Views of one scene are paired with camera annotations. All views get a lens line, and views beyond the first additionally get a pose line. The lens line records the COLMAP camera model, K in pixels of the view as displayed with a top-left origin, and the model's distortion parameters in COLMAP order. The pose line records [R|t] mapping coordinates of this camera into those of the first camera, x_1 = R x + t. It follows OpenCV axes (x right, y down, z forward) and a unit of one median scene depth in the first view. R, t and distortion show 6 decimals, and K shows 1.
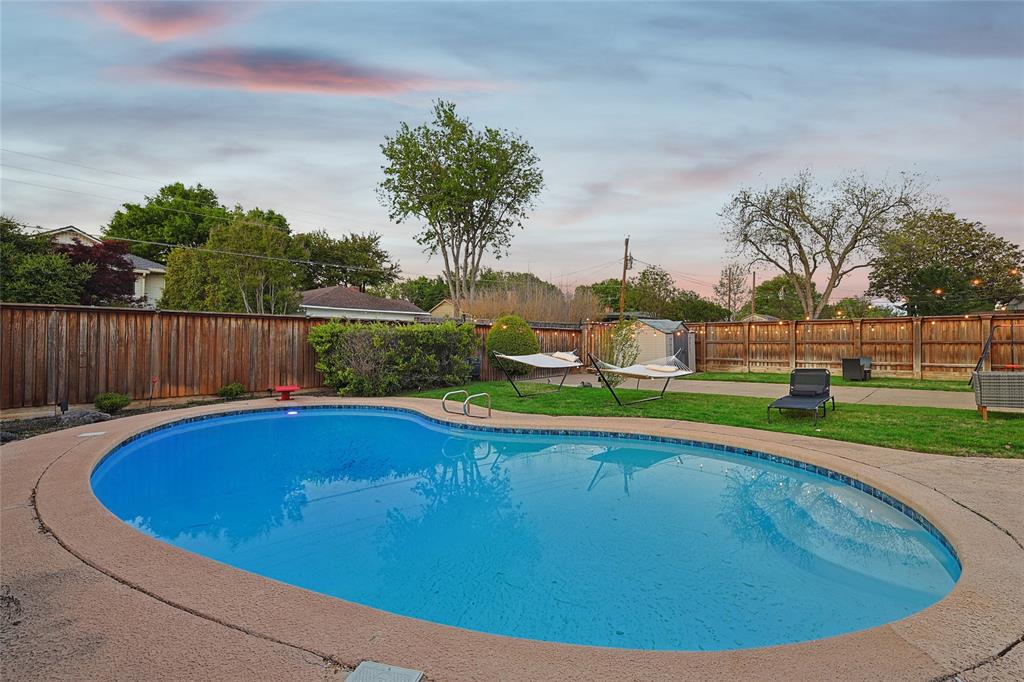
lens RADIAL K [[478.1, 0, 508.7], [0, 478.1, 344.3], [0, 0, 1]] dist [0.001794, -0.000459]
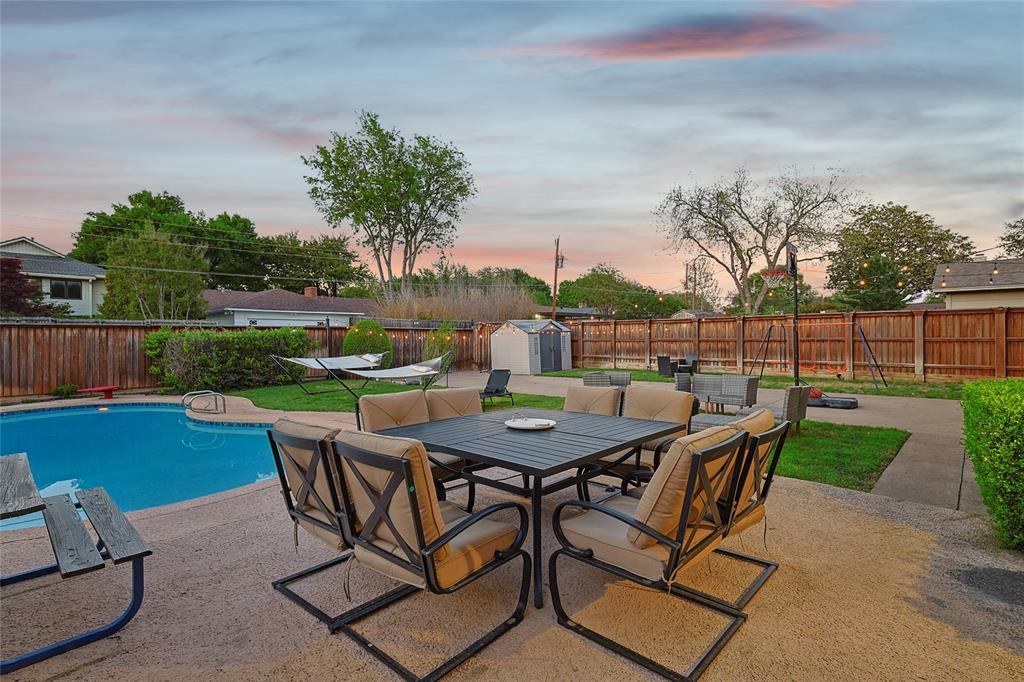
lens RADIAL K [[478.1, 0, 507.0], [0, 478.1, 342.8], [0, 0, 1]] dist [0.001794, -0.000459]
pose [[0.999530, -0.009652, -0.029090, 0.211938], [0.009938, 0.999904, 0.009686, -0.008086], [0.028994, -0.009971, 0.999530, -0.053052]]
